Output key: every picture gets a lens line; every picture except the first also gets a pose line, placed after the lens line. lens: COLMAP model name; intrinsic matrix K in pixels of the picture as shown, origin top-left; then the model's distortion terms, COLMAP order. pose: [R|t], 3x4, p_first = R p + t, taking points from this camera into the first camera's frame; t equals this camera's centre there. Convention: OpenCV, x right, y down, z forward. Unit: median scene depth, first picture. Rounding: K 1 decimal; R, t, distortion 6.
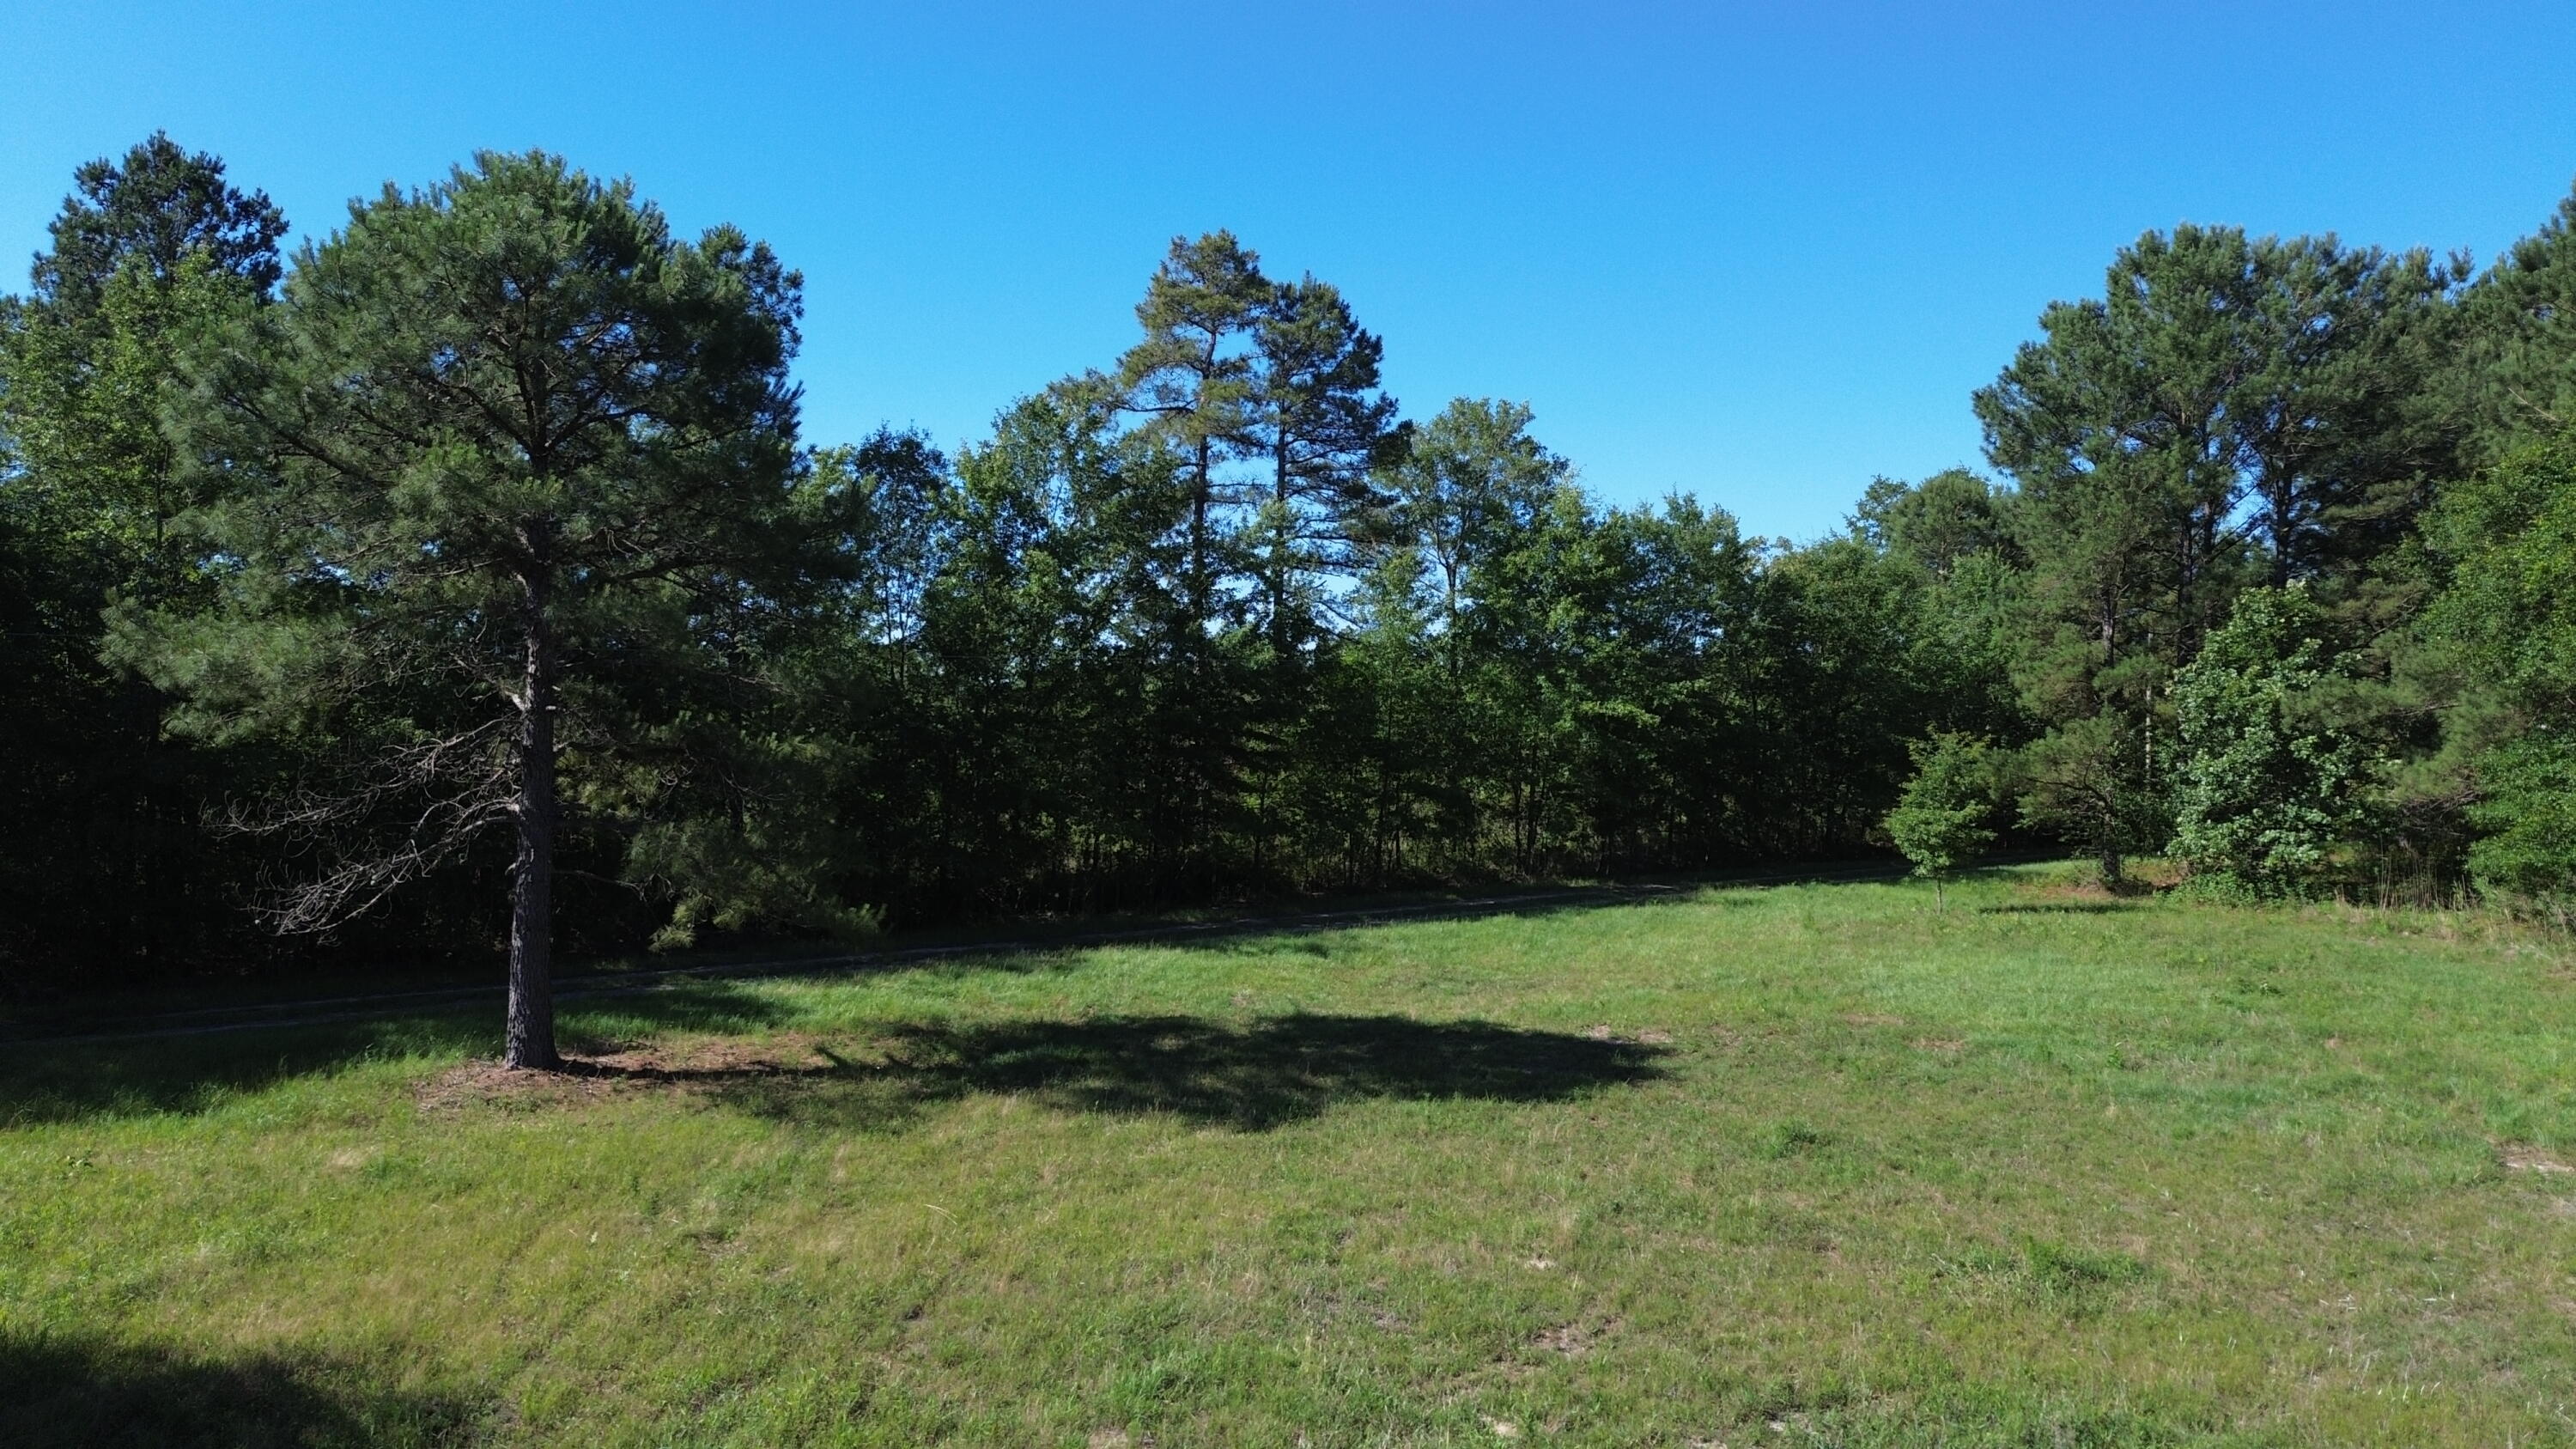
lens RADIAL K [[1825.2, 0, 1291.7], [0, 1825.2, 722.6], [0, 0, 1]] dist [0.068745, -0.067448]
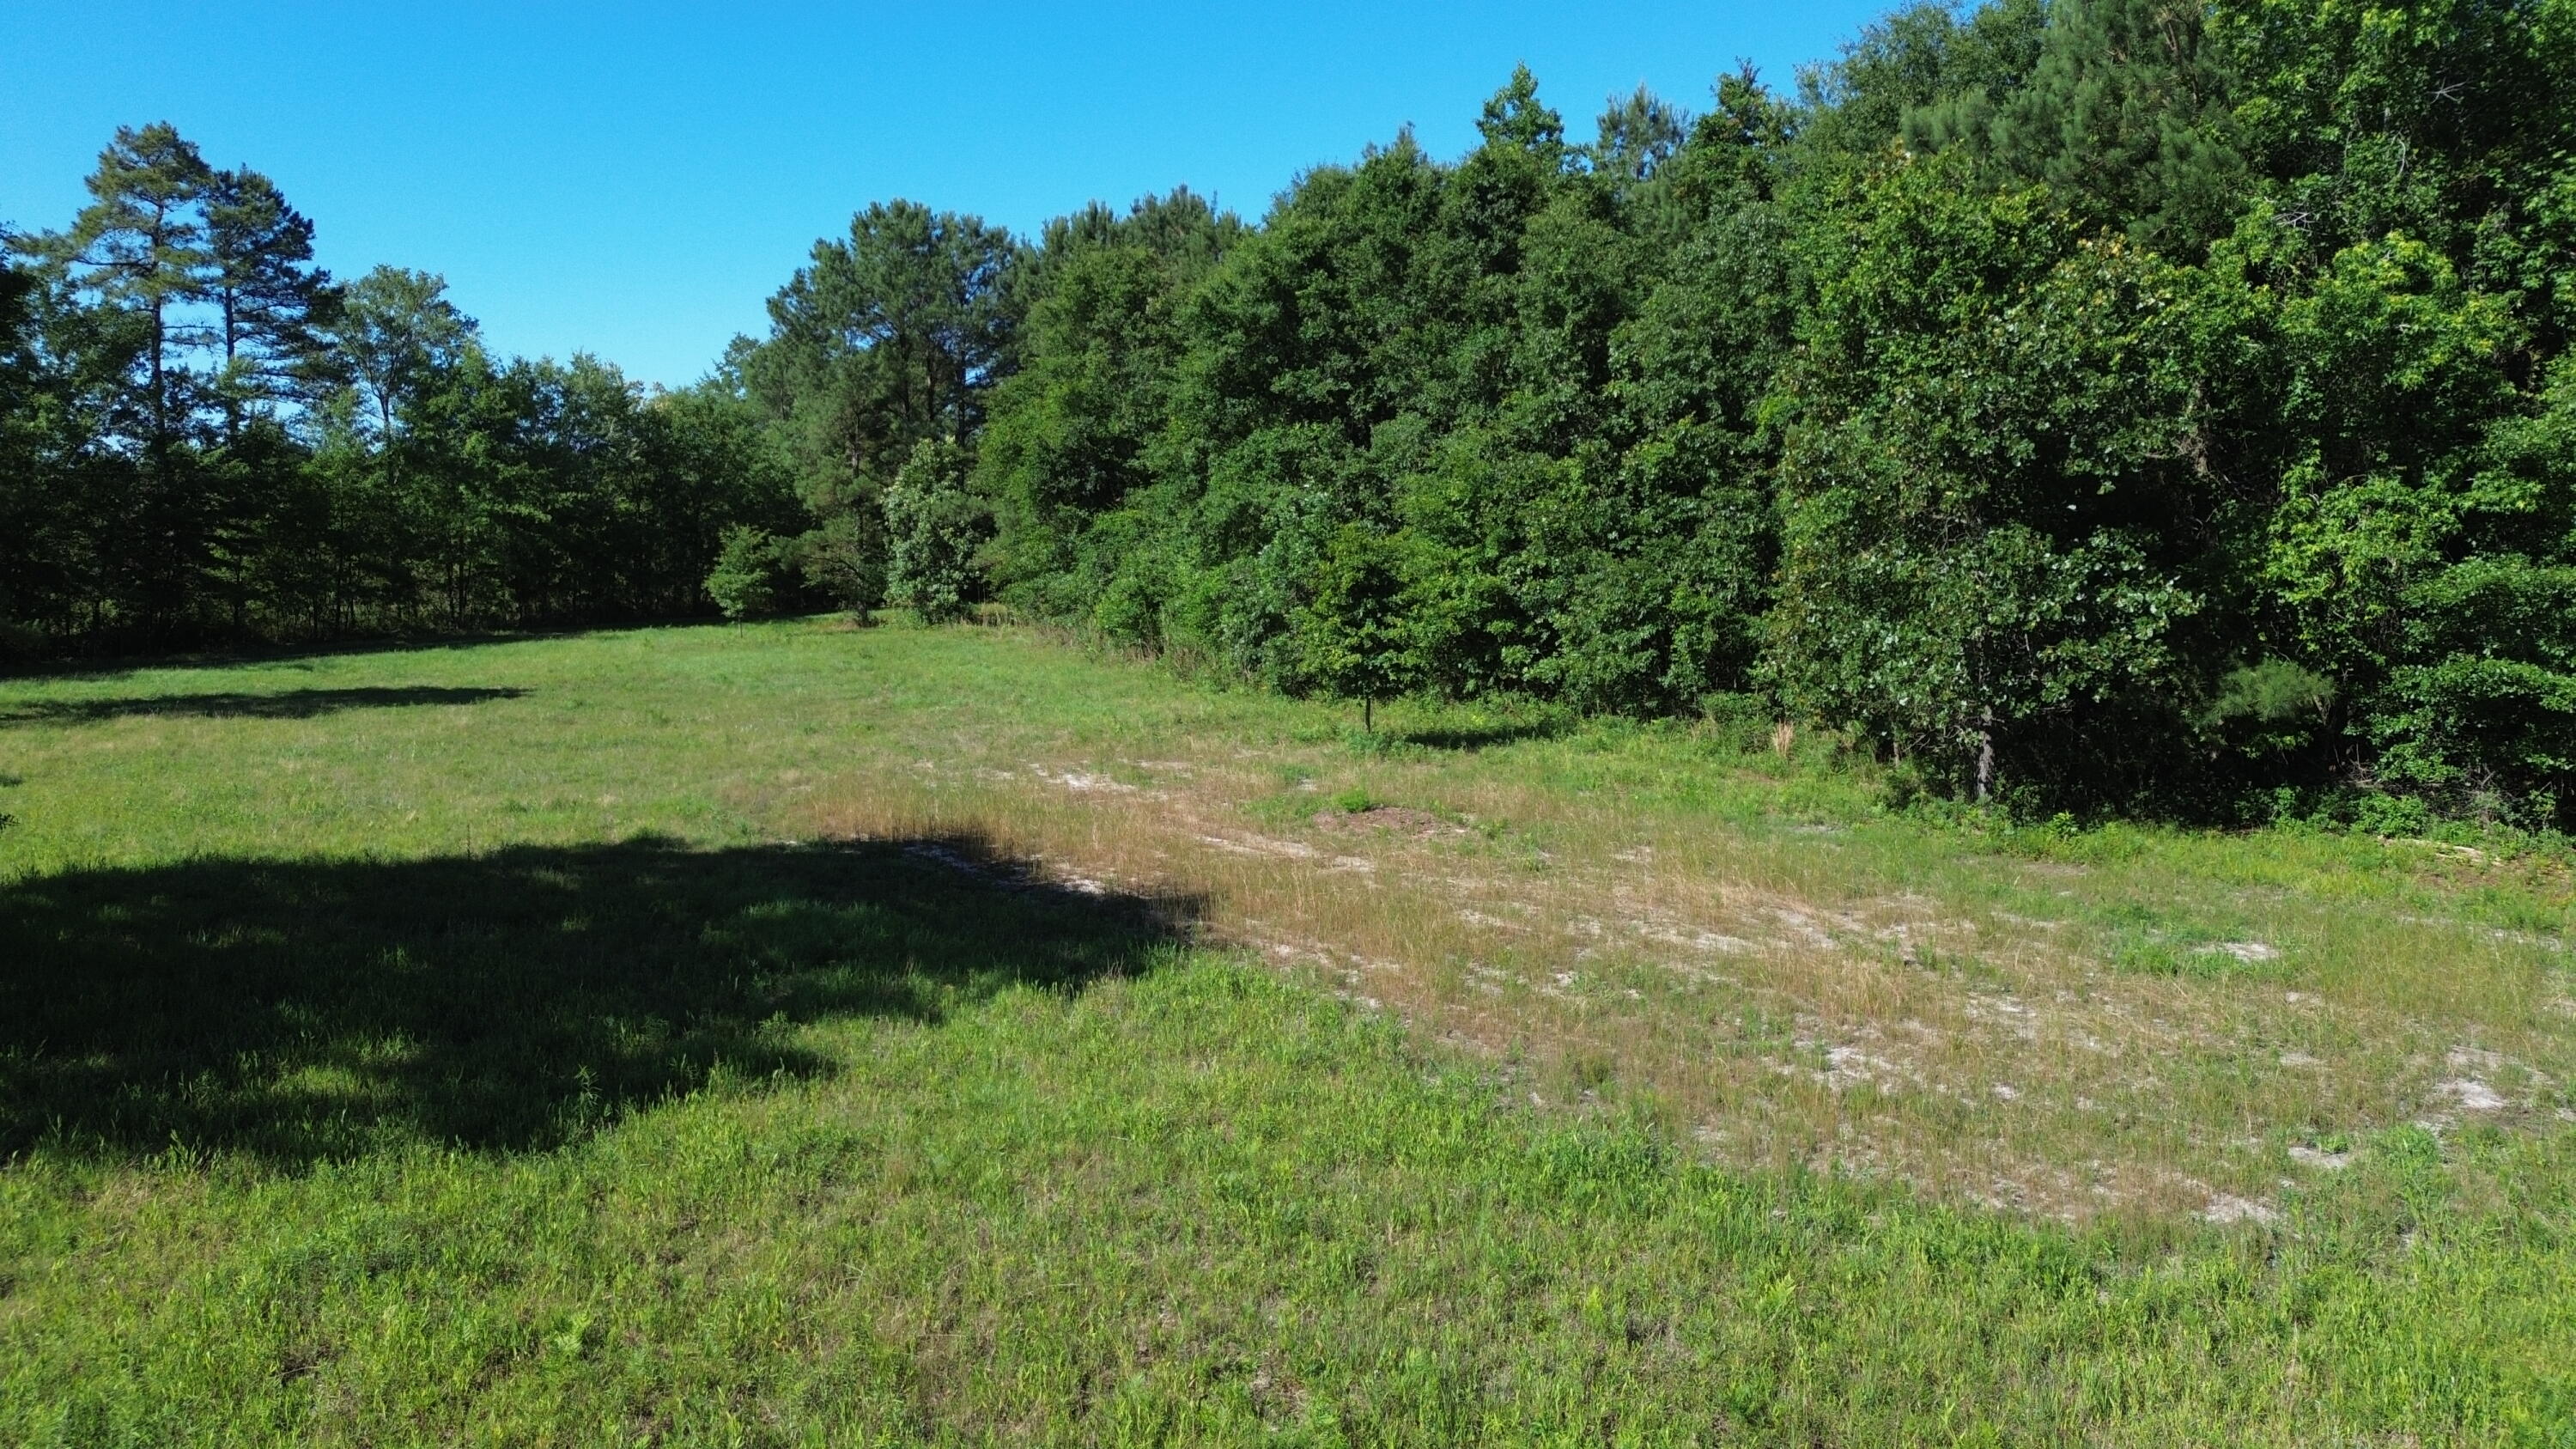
lens RADIAL K [[1825.2, 0, 1292.5], [0, 1825.2, 728.1], [0, 0, 1]] dist [0.068745, -0.067448]
pose [[0.856830, -0.058810, 0.512234, -0.050988], [0.000883, 0.993640, 0.112604, 0.000345], [-0.515599, -0.096030, 0.851432, -0.519777]]
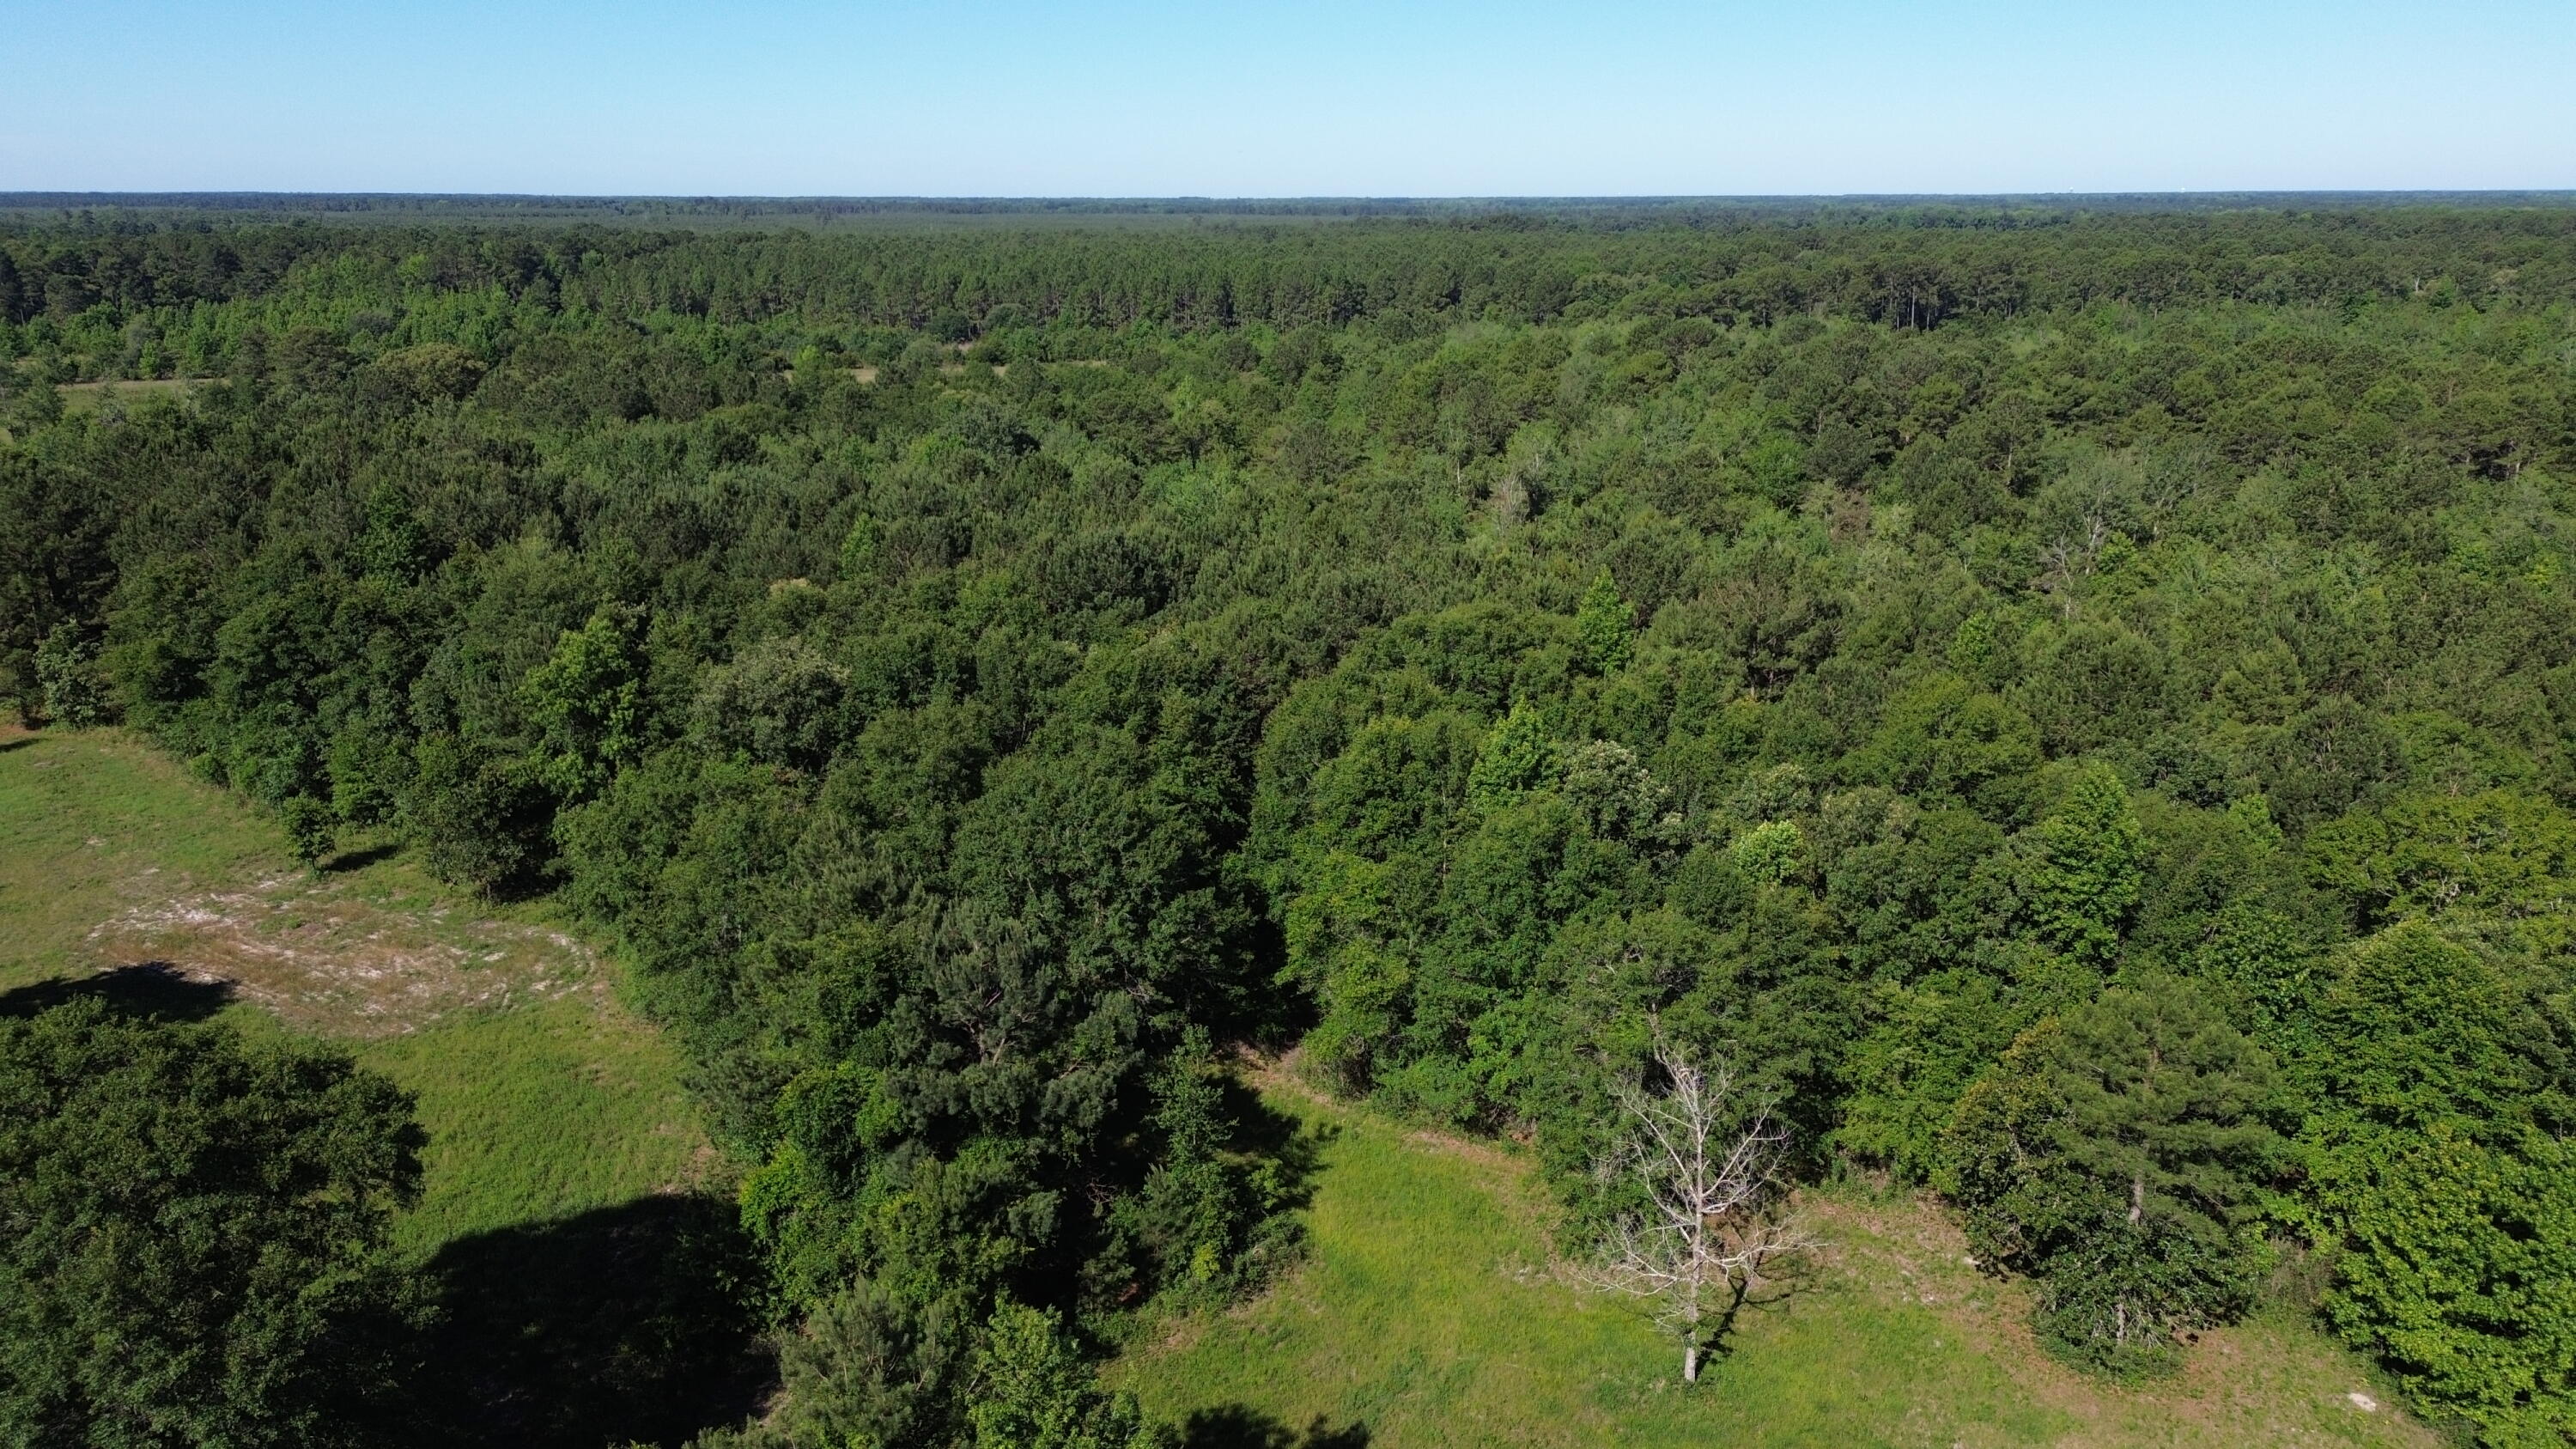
lens RADIAL K [[1825.2, 0, 1287.1], [0, 1825.2, 726.1], [0, 0, 1]] dist [0.068745, -0.067448]
pose [[0.567944, -0.228851, 0.790612, -0.600973], [0.002840, 0.961107, 0.276163, -0.601867], [-0.823063, -0.154600, 0.546504, -1.838643]]
